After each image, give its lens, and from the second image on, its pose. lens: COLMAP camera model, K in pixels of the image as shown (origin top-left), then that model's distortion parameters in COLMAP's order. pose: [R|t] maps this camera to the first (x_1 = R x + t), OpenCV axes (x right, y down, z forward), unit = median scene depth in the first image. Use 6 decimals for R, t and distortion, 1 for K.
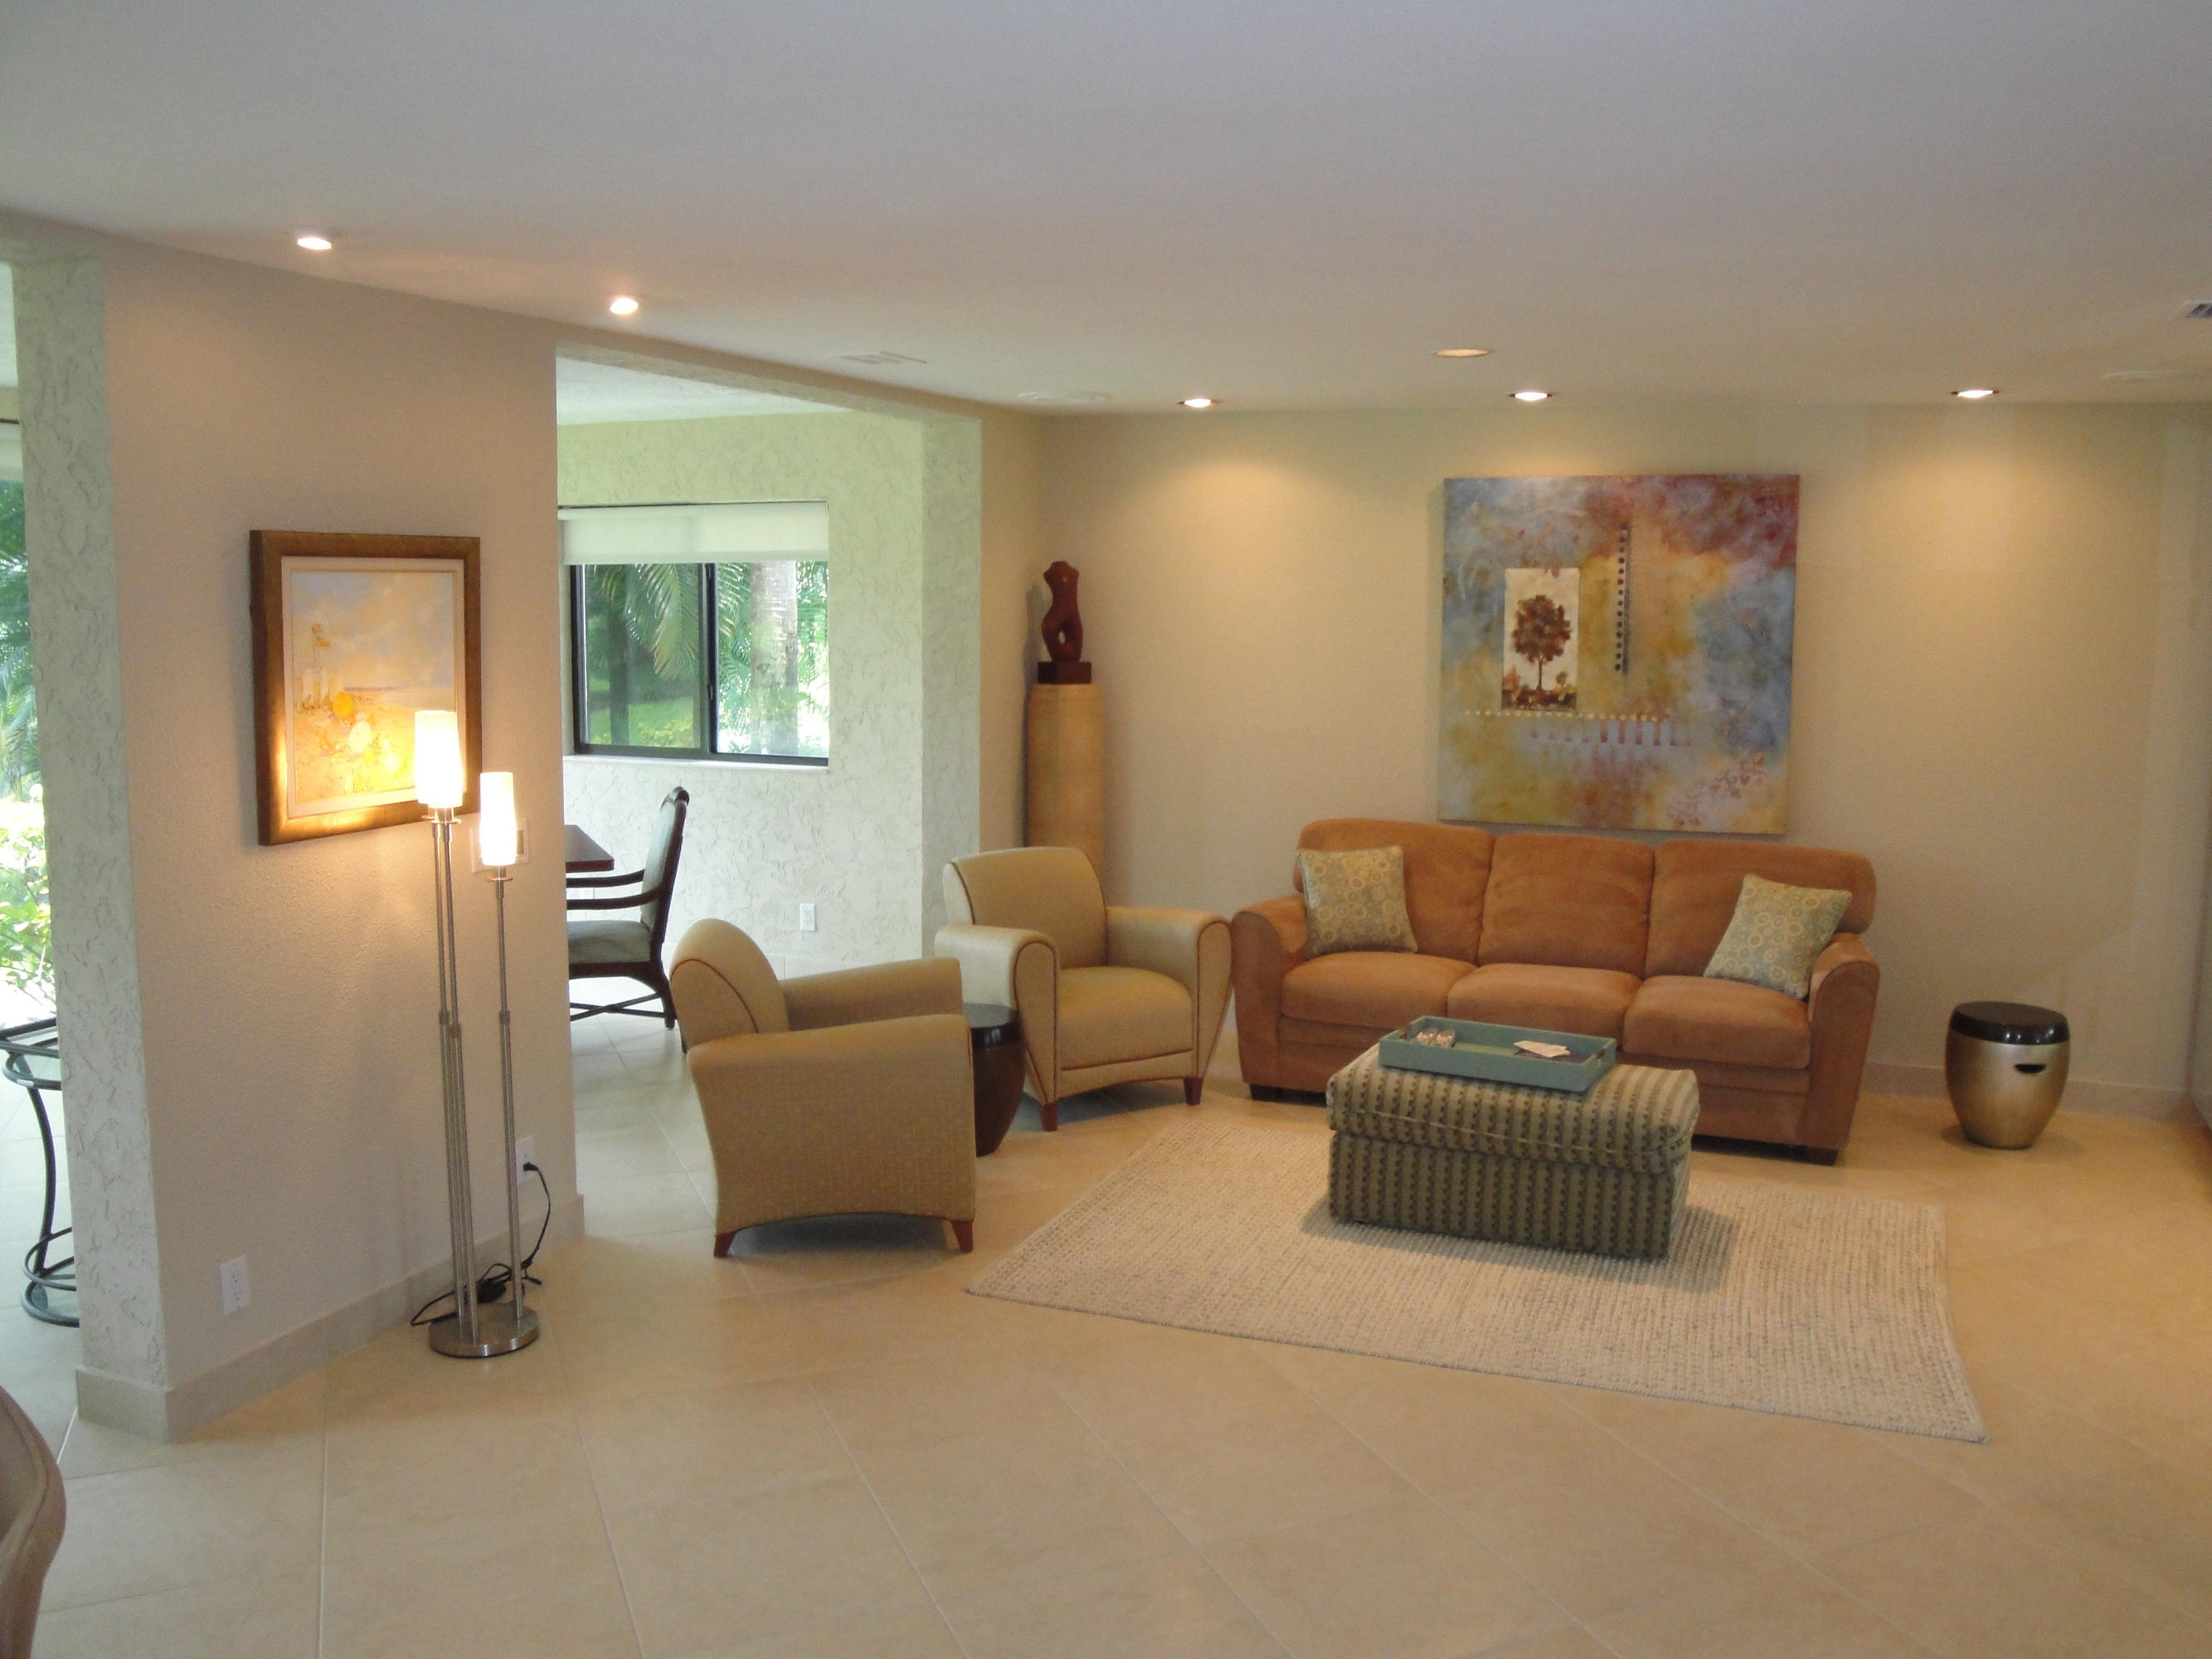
lens RADIAL K [[1820.3, 0, 1135.5], [0, 1820.3, 823.3], [0, 0, 1]] dist [-0.162558, 0.135346]
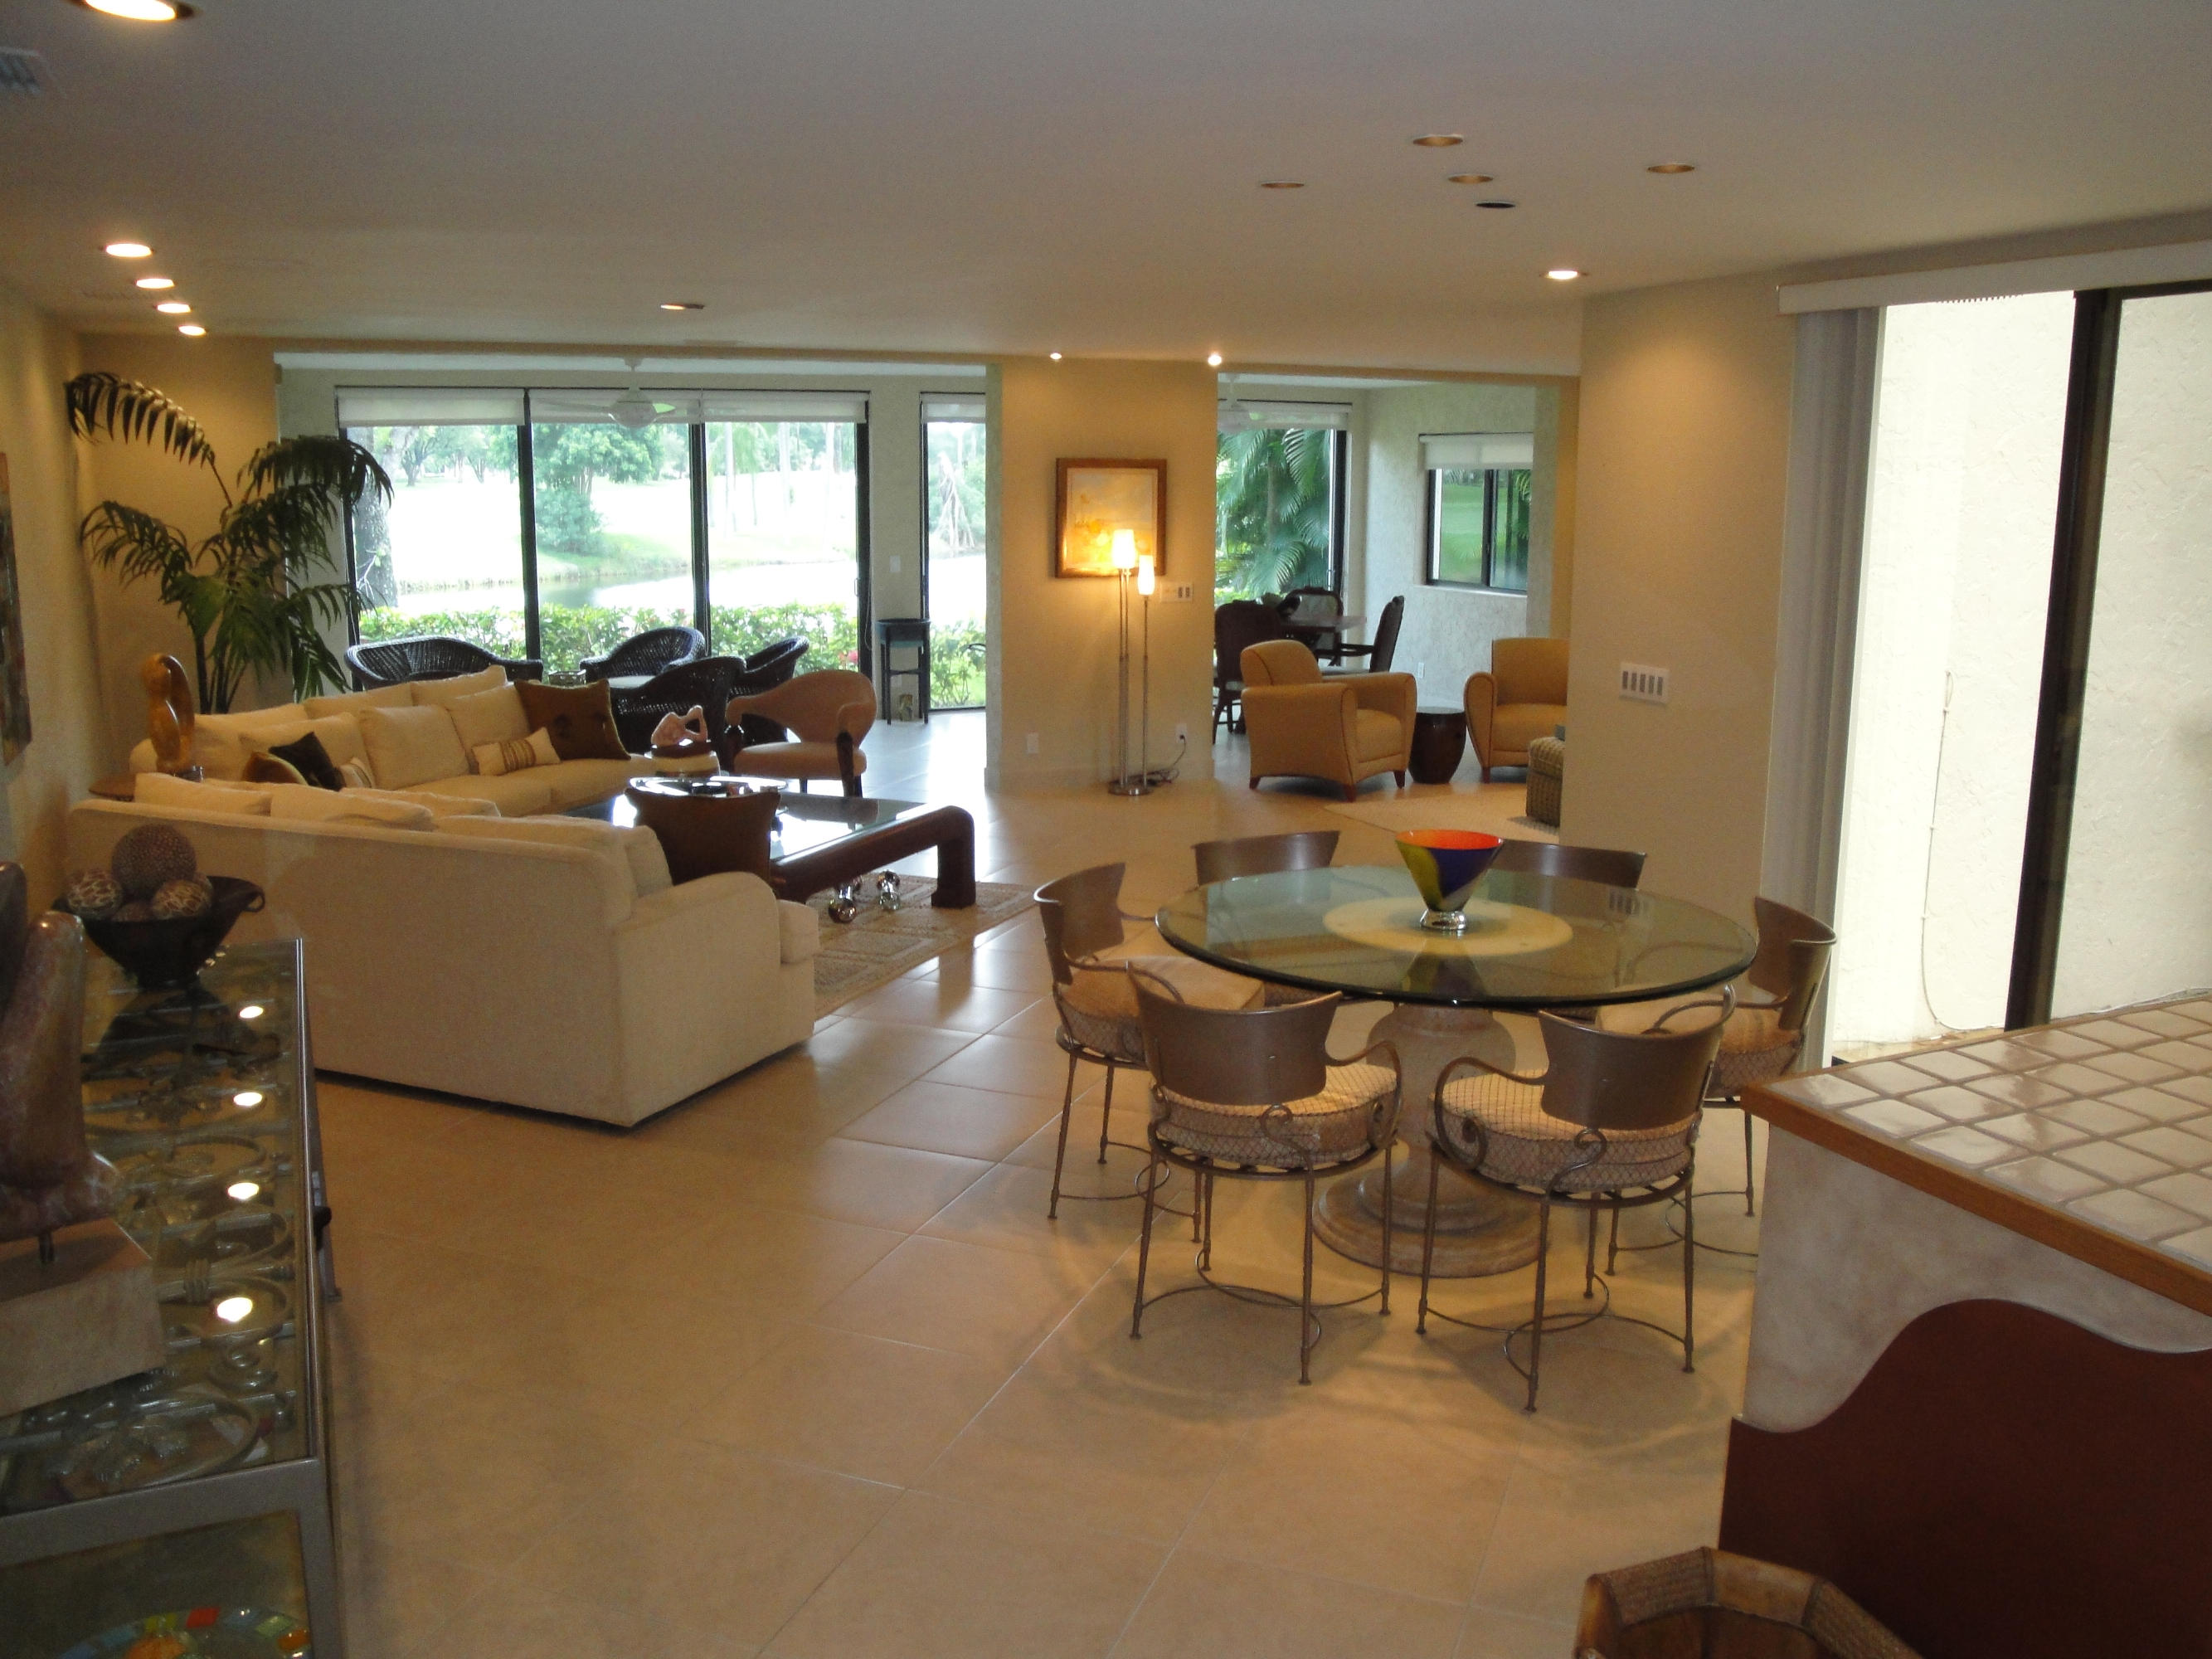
lens RADIAL K [[1822.4, 0, 1118.0], [0, 1822.4, 830.3], [0, 0, 1]] dist [-0.161759, 0.146852]
pose [[0.717391, 0.127799, -0.684849, 0.945151], [-0.088203, 0.991781, 0.092682, 0.081081], [0.691065, -0.006084, 0.722767, -0.574816]]
